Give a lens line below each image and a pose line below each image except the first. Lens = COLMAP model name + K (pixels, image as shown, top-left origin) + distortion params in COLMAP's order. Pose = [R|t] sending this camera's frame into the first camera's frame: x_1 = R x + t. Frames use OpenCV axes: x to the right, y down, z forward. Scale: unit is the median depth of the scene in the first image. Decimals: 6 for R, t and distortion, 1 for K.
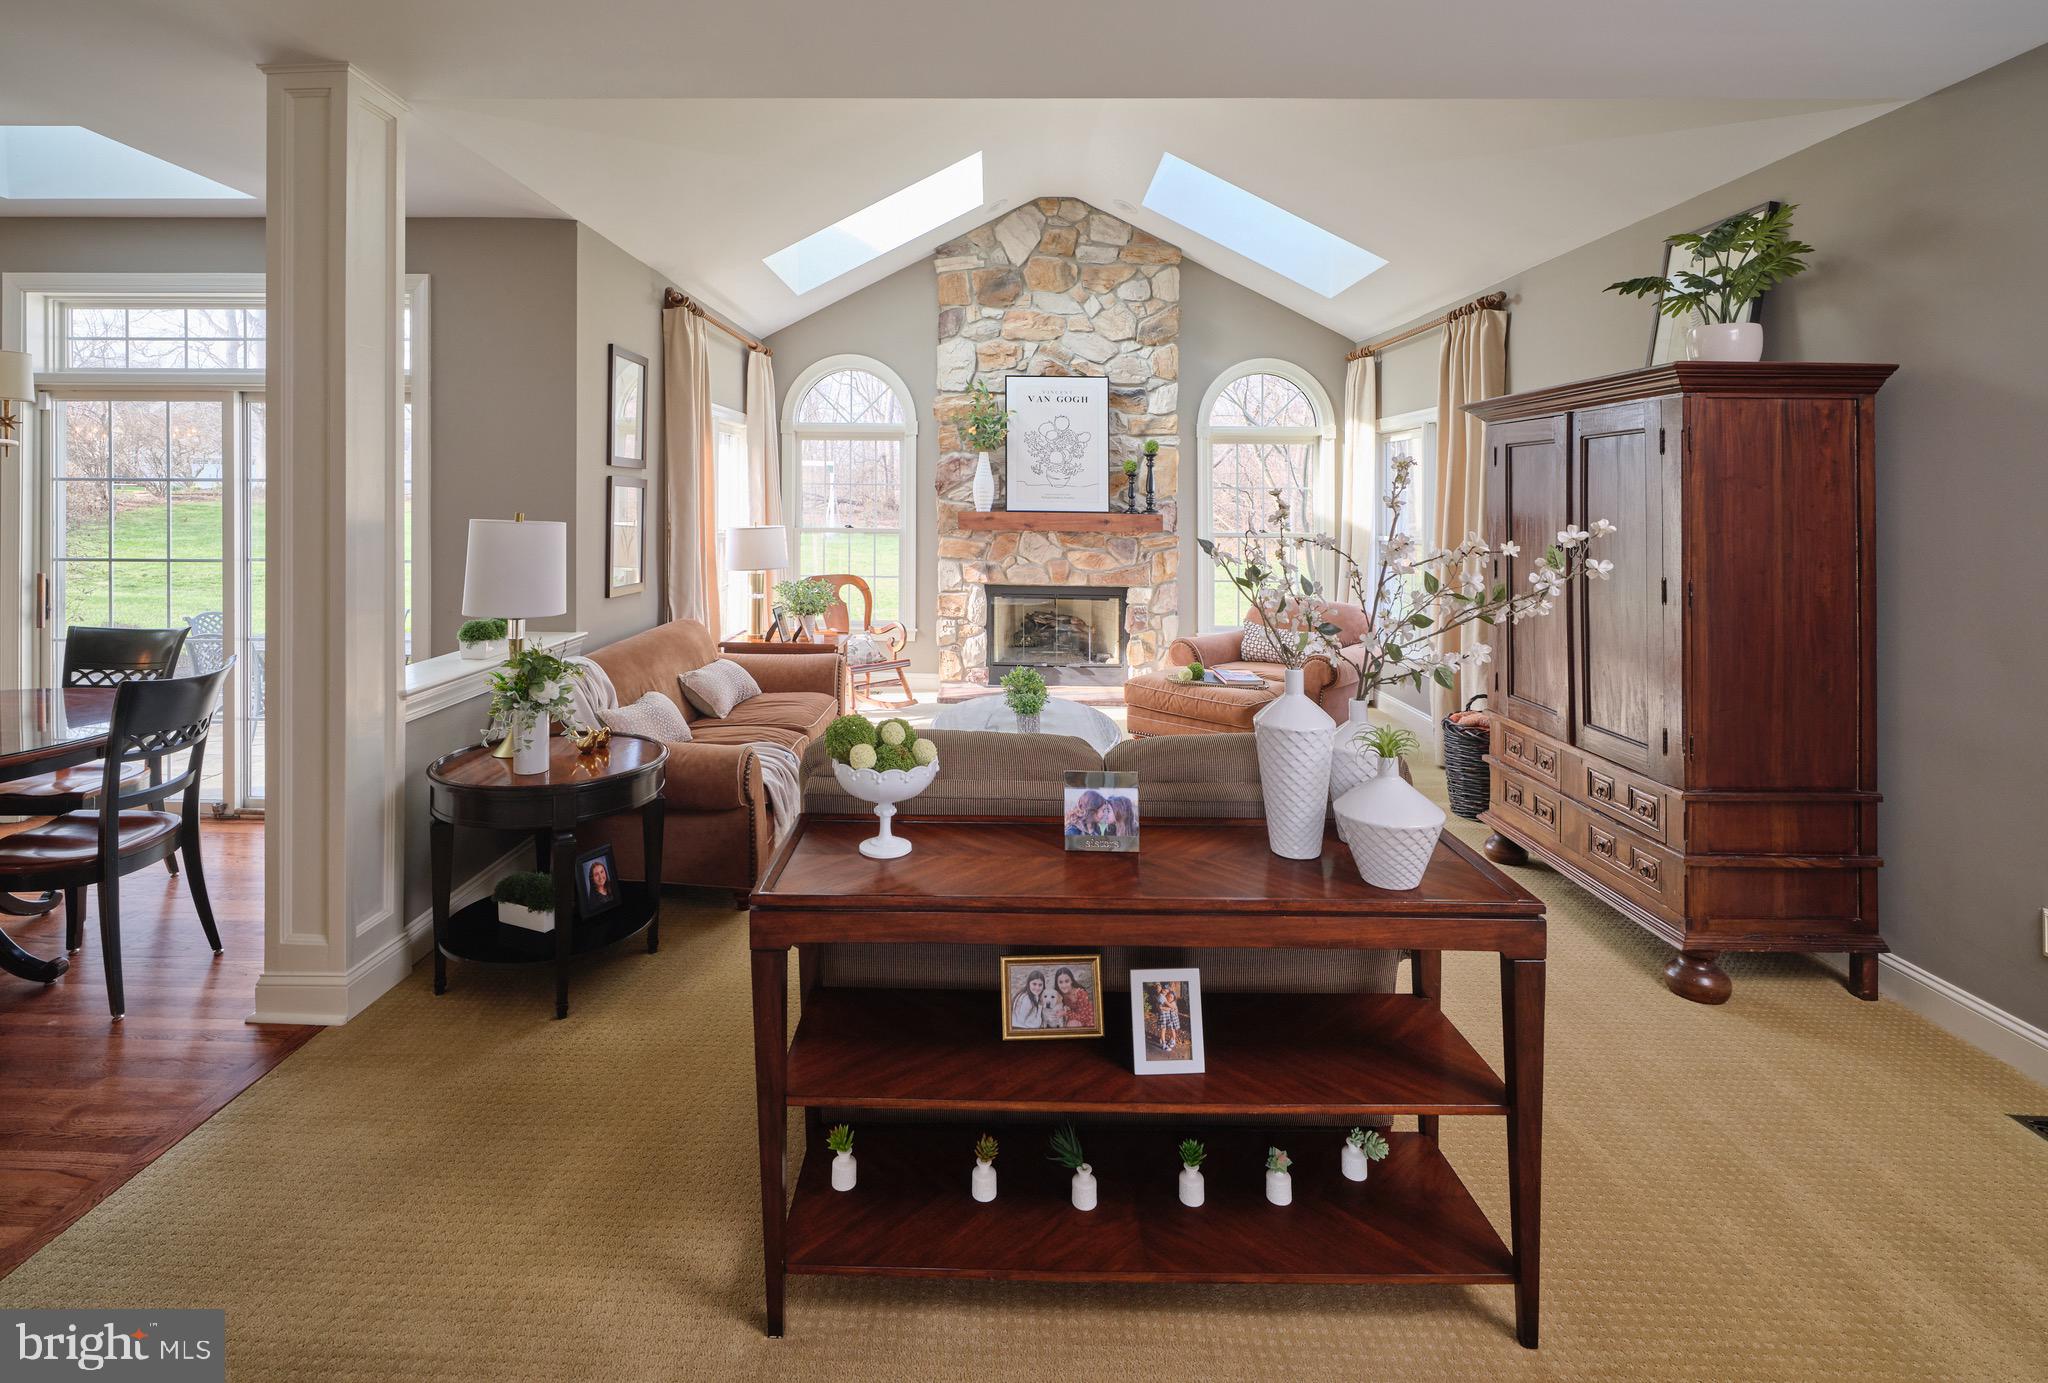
lens RADIAL K [[987.4, 0, 964.3], [0, 987.4, 473.1], [0, 0, 1]] dist [-0.014331, 0.000361]
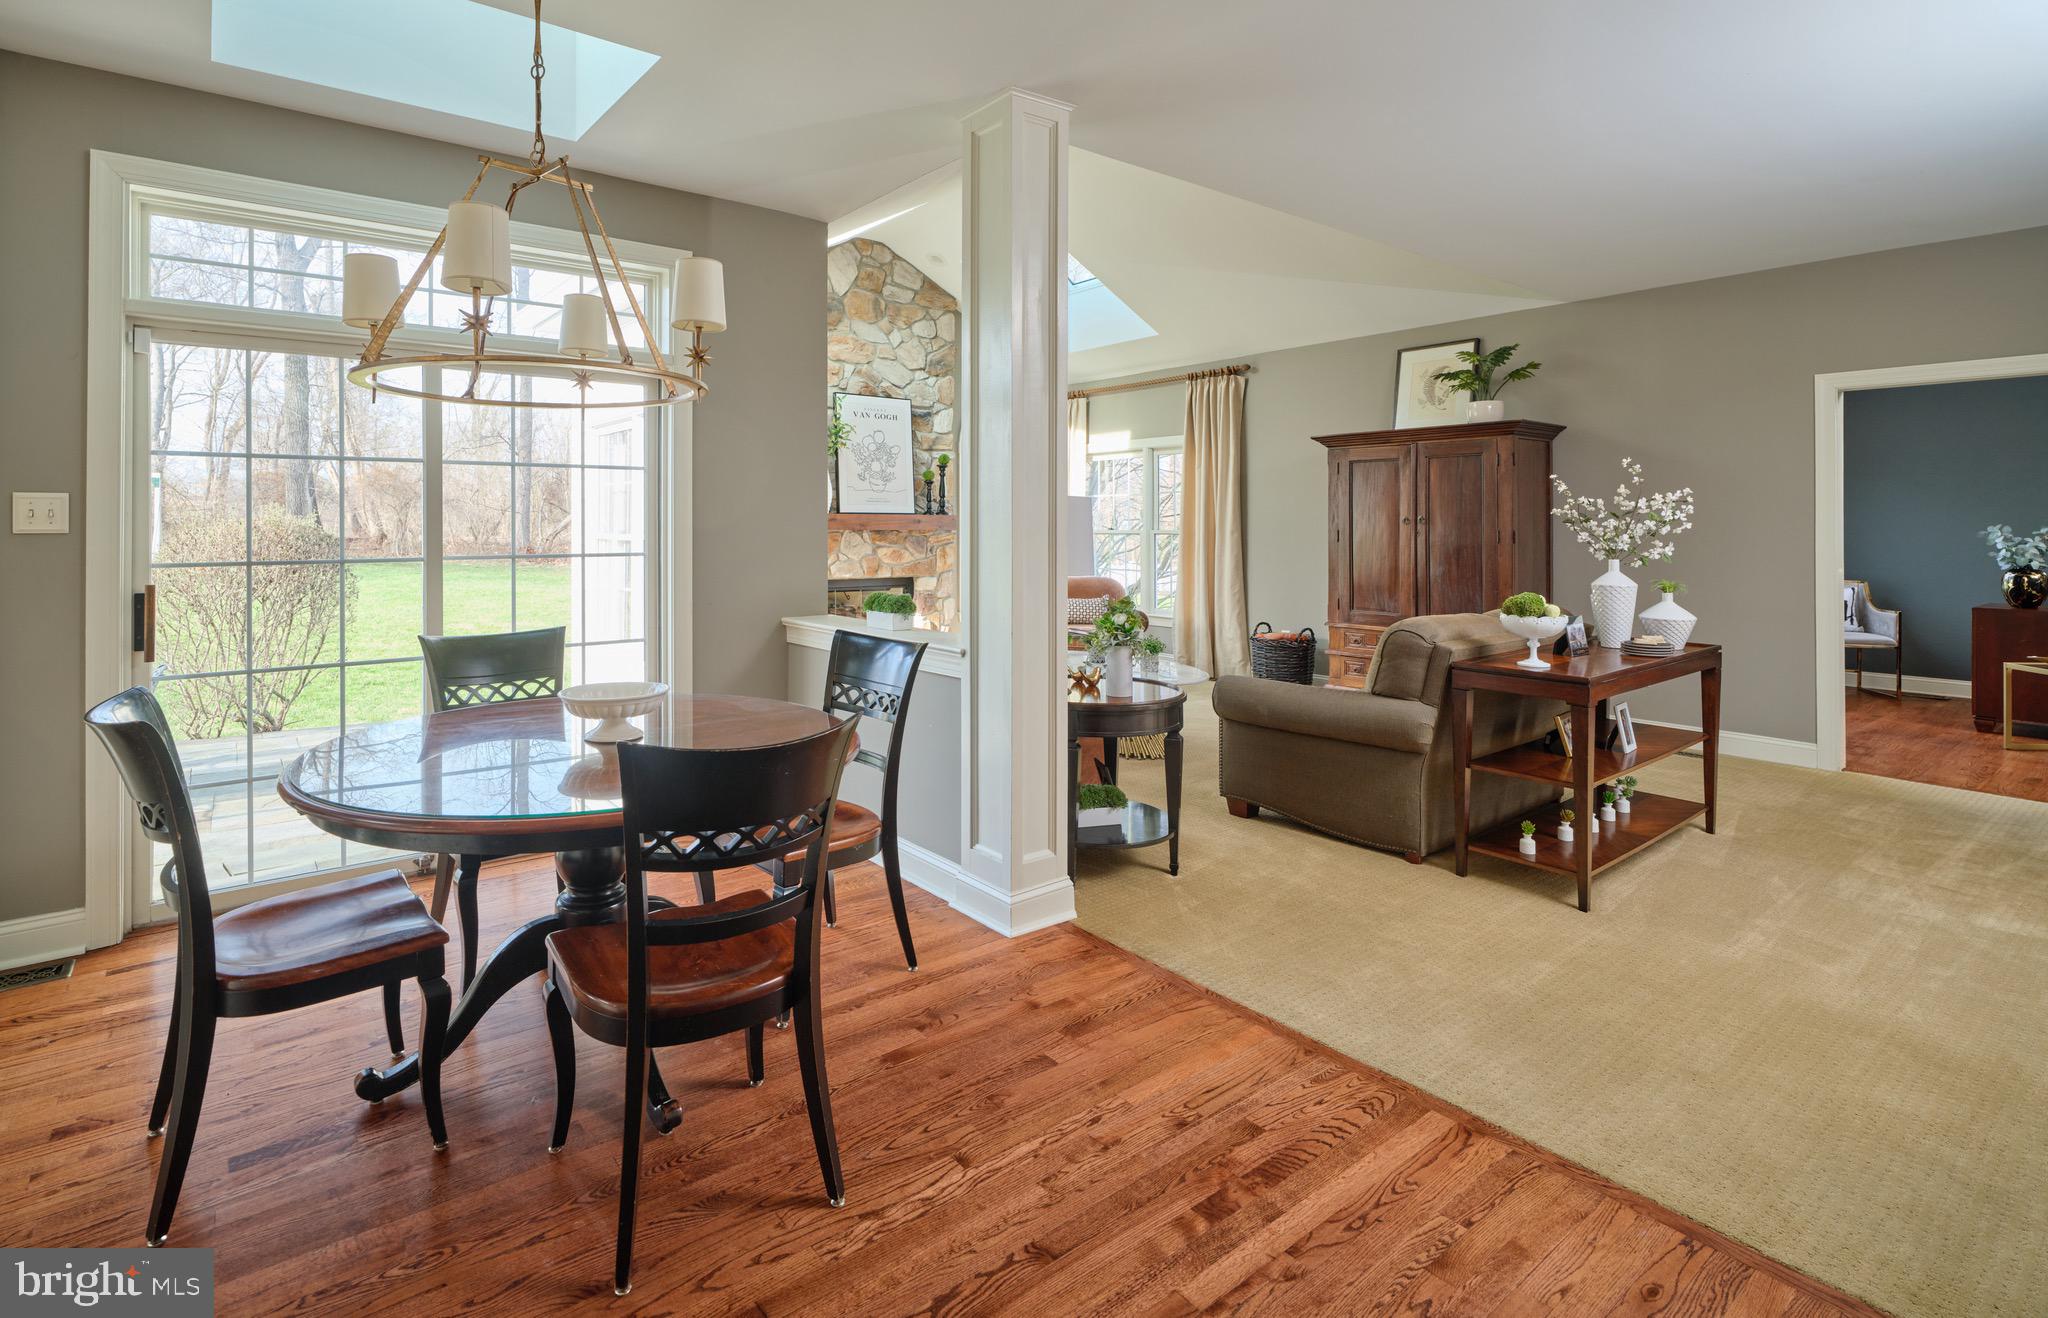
lens RADIAL K [[965.1, 0, 923.4], [0, 965.1, 508.3], [0, 0, 1]] dist [0.001026, -0.001156]
pose [[0.796677, 0.001181, 0.604404, -0.540183], [-0.008185, 0.999927, 0.008835, 0.022164], [-0.604349, -0.011986, 0.796629, 0.068250]]
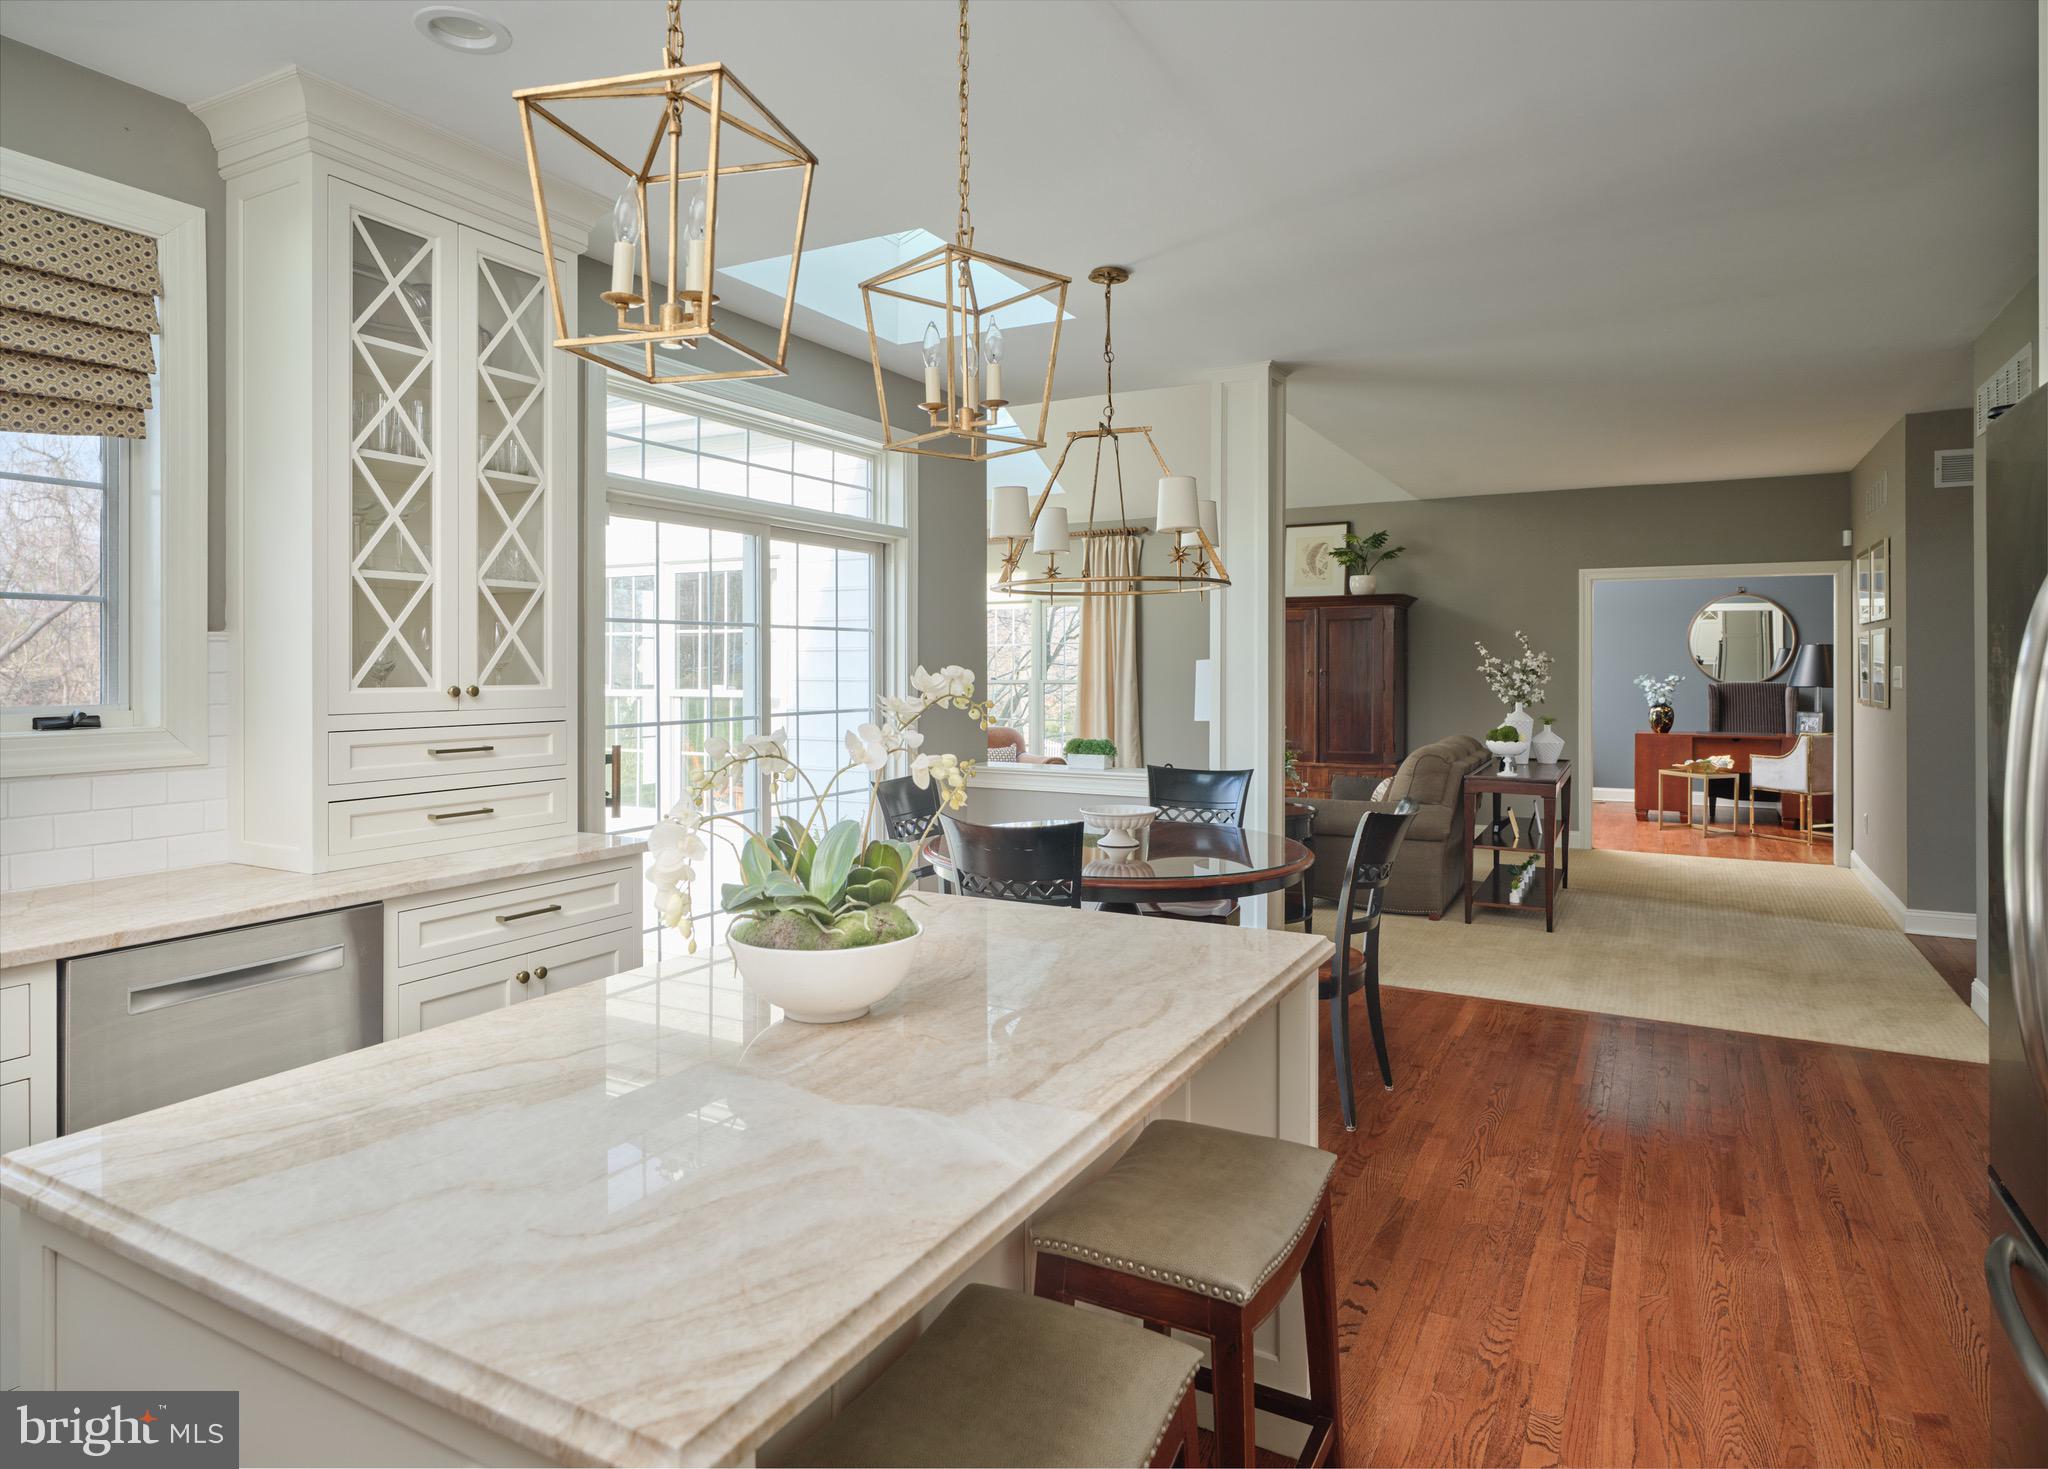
lens RADIAL K [[1161.1, 0, 1019.8], [0, 1161.1, 657.2], [0, 0, 1]] dist [0.007302, 0.000654]
pose [[0.461902, -0.001795, 0.886929, -0.914162], [-0.017858, 0.999776, 0.011324, 0.012810], [-0.886751, -0.021069, 0.461766, 0.189338]]
